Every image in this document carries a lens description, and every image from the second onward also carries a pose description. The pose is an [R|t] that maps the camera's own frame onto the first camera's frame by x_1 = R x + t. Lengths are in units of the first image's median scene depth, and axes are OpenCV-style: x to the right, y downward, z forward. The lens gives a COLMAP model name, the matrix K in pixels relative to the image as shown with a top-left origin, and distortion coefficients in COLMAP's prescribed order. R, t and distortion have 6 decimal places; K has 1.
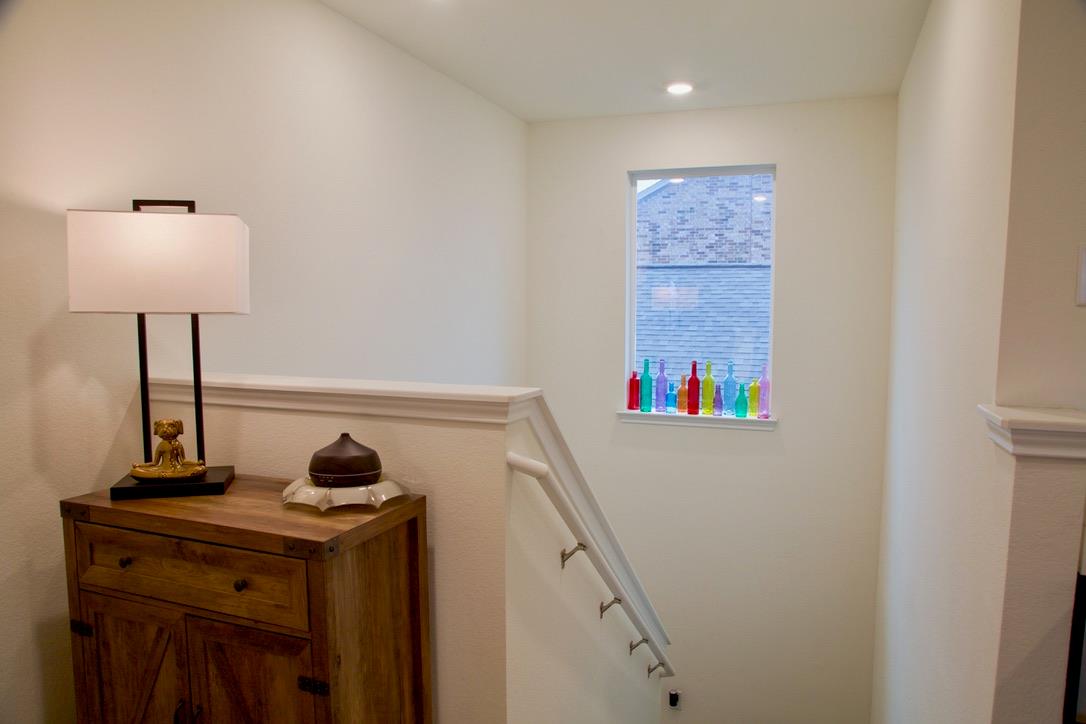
lens RADIAL K [[752.8, 0, 539.7], [0, 752.8, 371.4], [0, 0, 1]] dist [-0.138362, 0.117580]
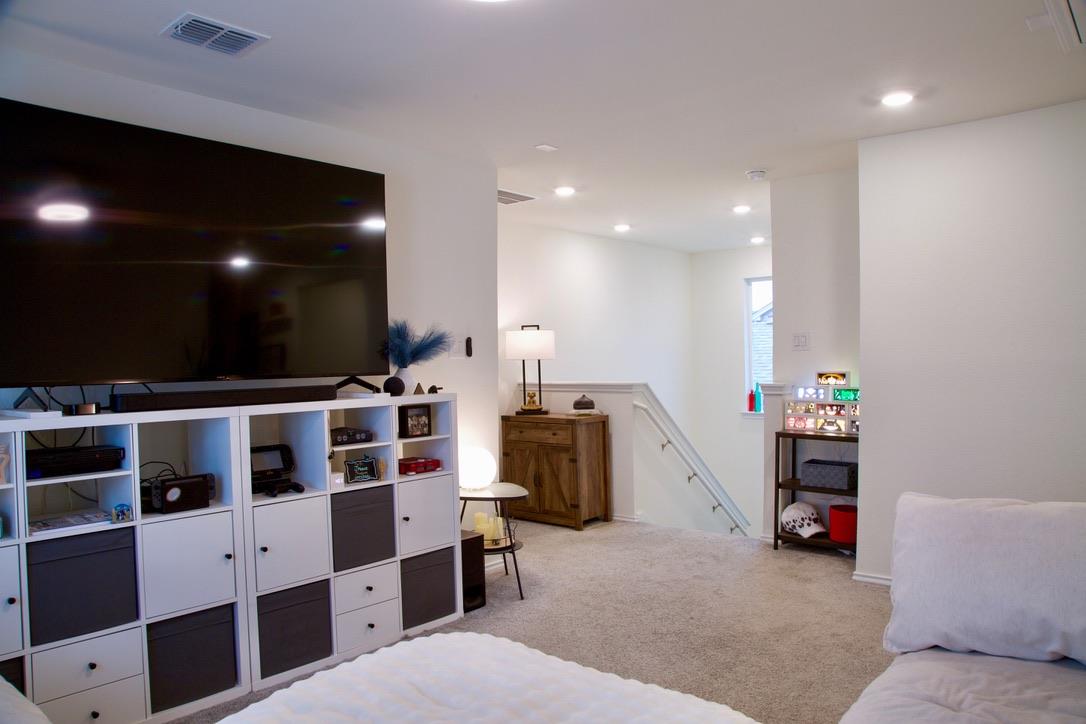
lens RADIAL K [[778.1, 0, 543.0], [0, 778.1, 362.0], [0, 0, 1]] dist [-0.064017, 0.000843]
pose [[0.940153, -0.022920, -0.339980, 0.747764], [-0.004023, 0.996919, -0.078333, 0.208848], [0.340728, 0.075013, 0.937165, -2.313907]]
